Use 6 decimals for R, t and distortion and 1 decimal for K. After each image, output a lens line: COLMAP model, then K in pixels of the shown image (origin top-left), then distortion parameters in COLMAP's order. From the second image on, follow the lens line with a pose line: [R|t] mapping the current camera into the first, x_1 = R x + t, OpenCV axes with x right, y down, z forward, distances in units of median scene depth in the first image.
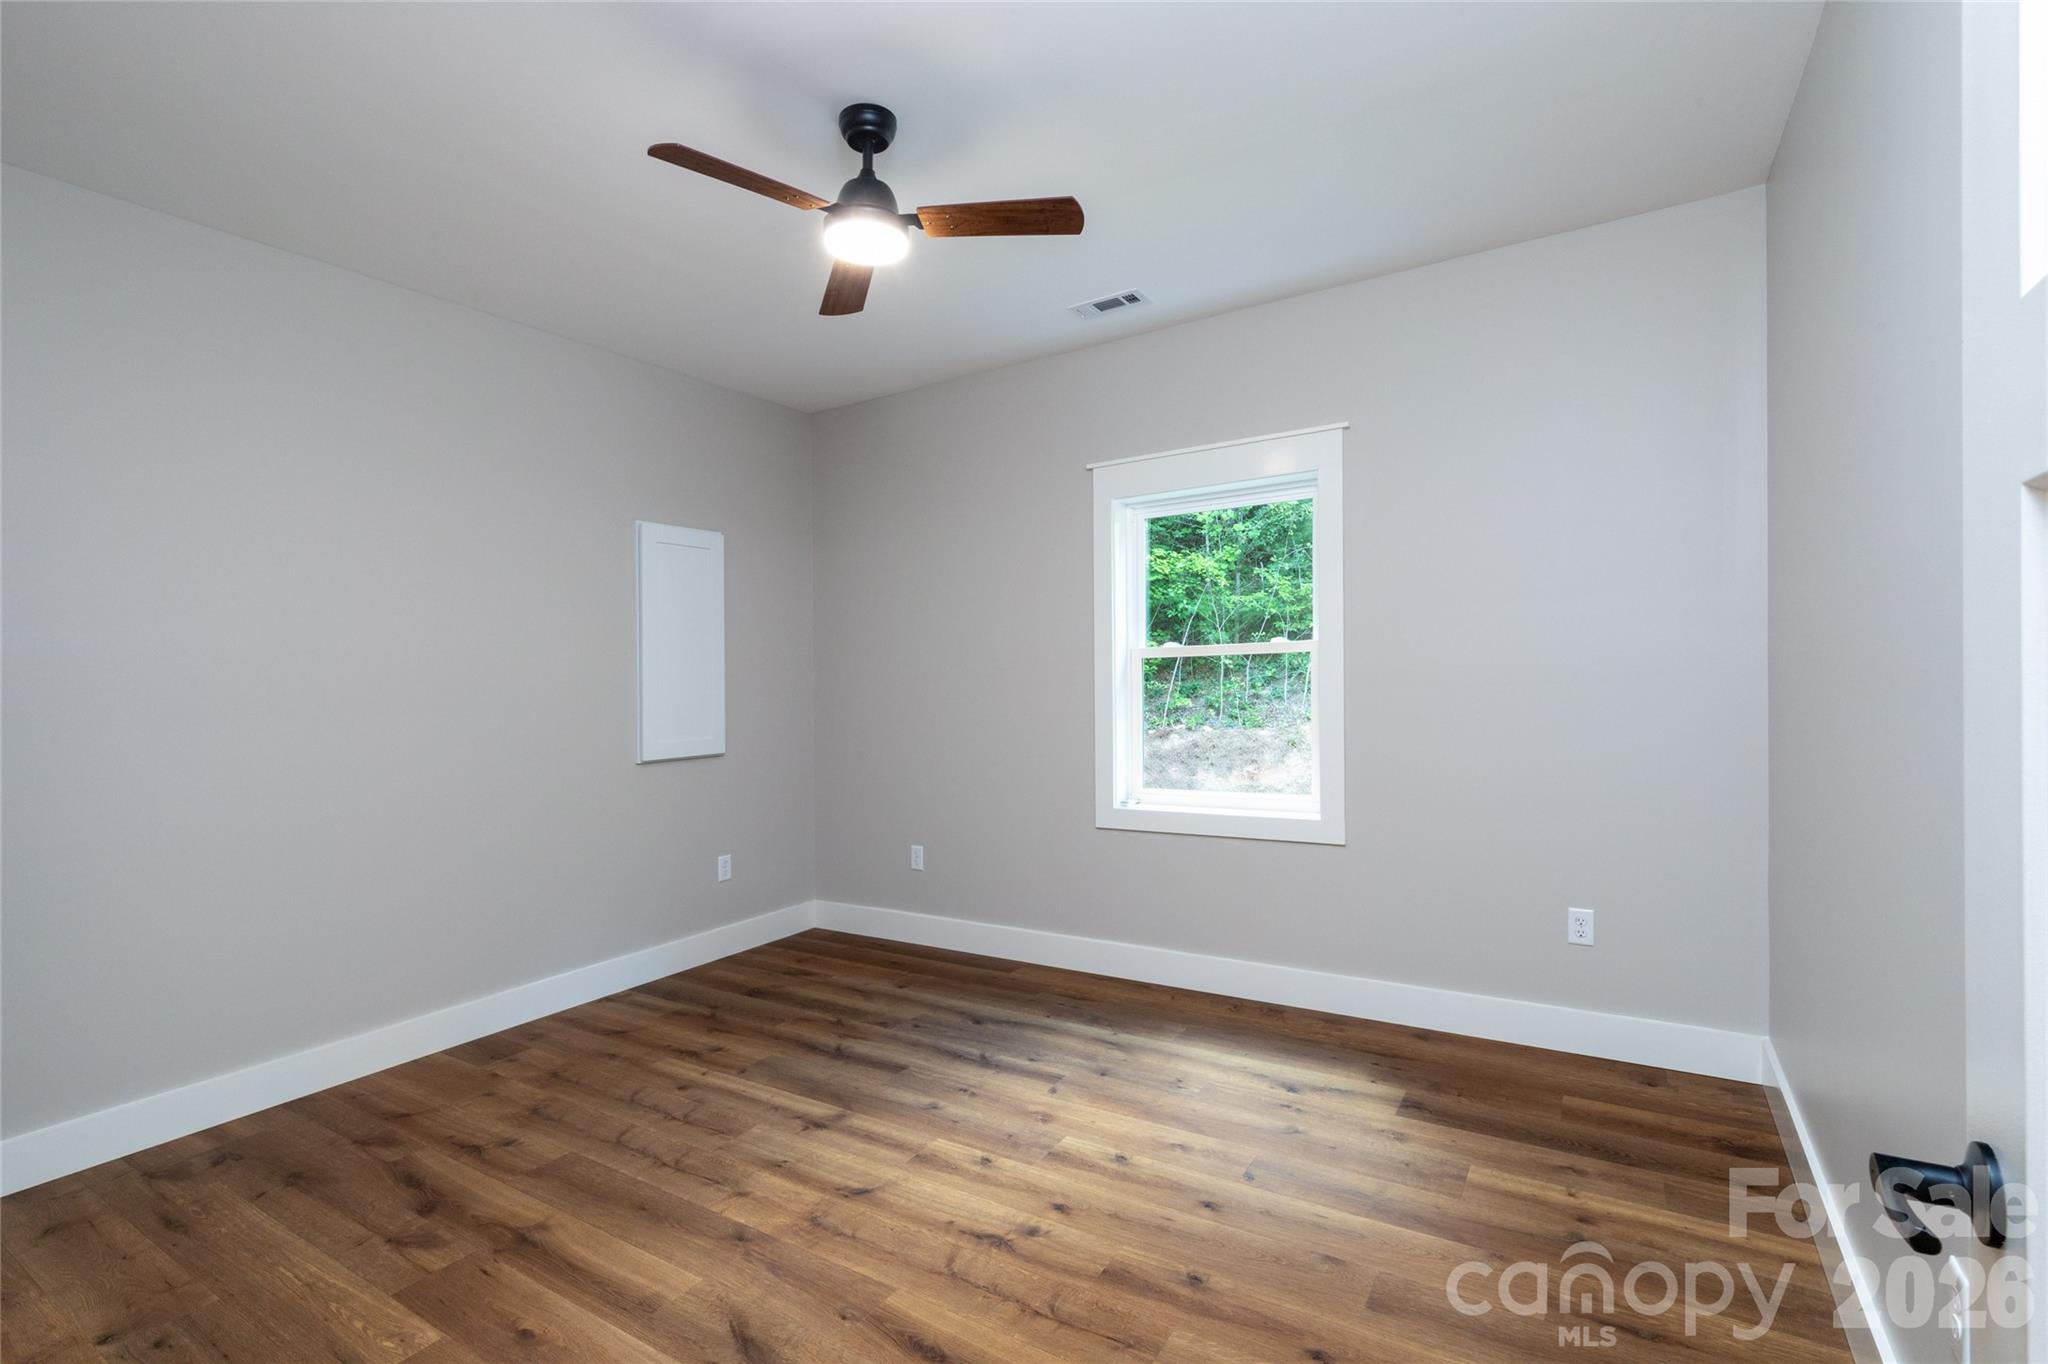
lens RADIAL K [[940.5, 0, 1028.8], [0, 940.5, 680.3], [0, 0, 1]] dist [-0.001850, 0.000537]
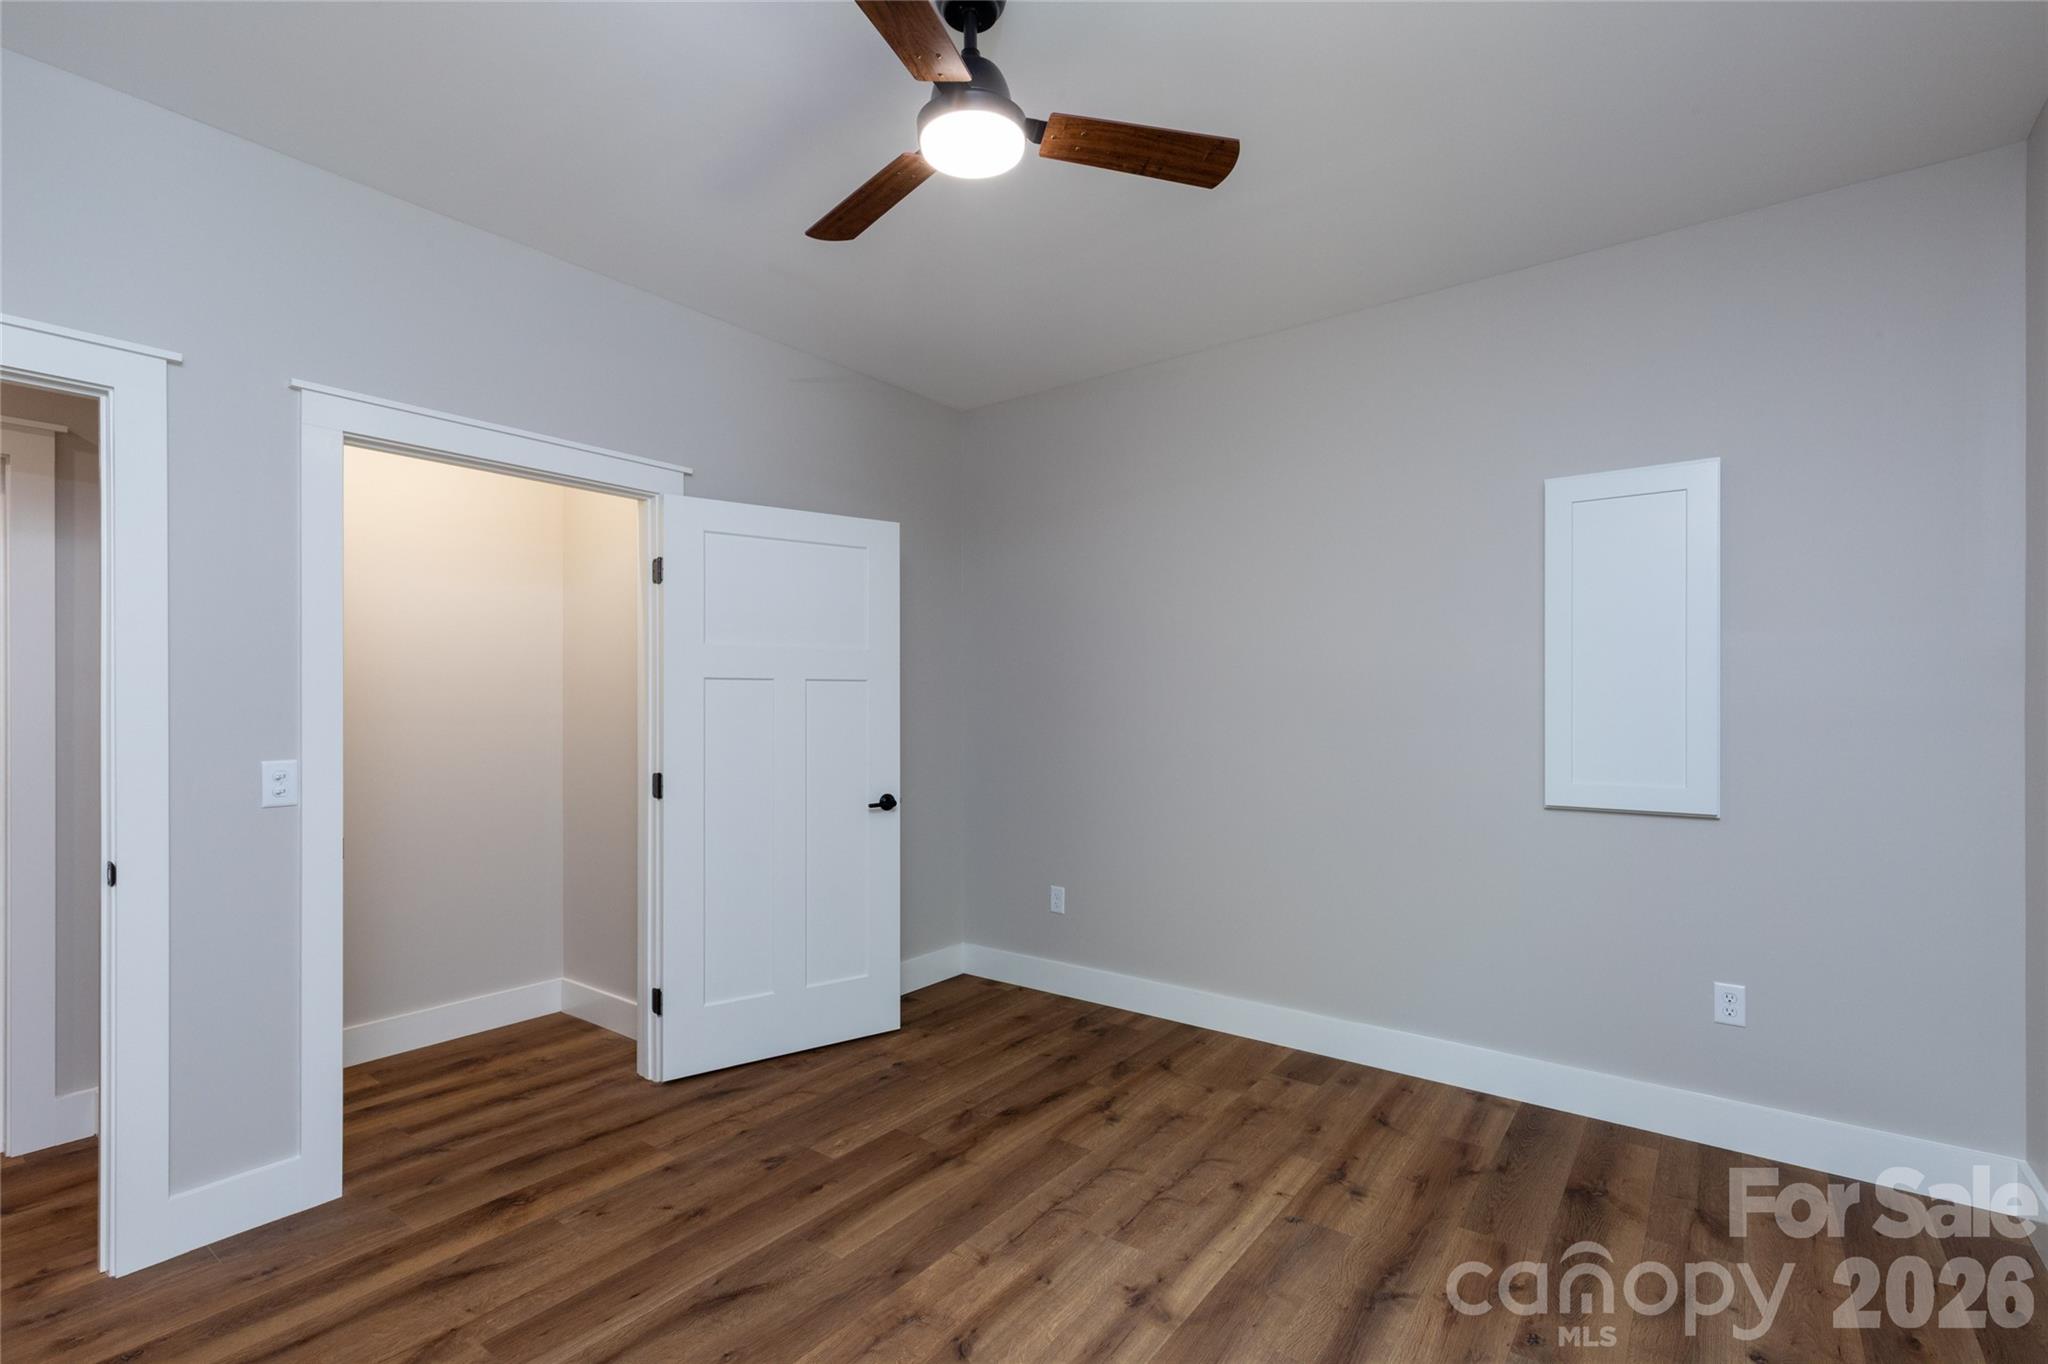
lens RADIAL K [[940.5, 0, 1027.9], [0, 940.5, 686.5], [0, 0, 1]] dist [-0.001850, 0.000537]
pose [[-0.087280, 0.013863, -0.996087, 0.482137], [-0.001472, 0.999900, 0.014045, -0.019363], [0.996183, 0.002692, -0.087251, 0.912231]]
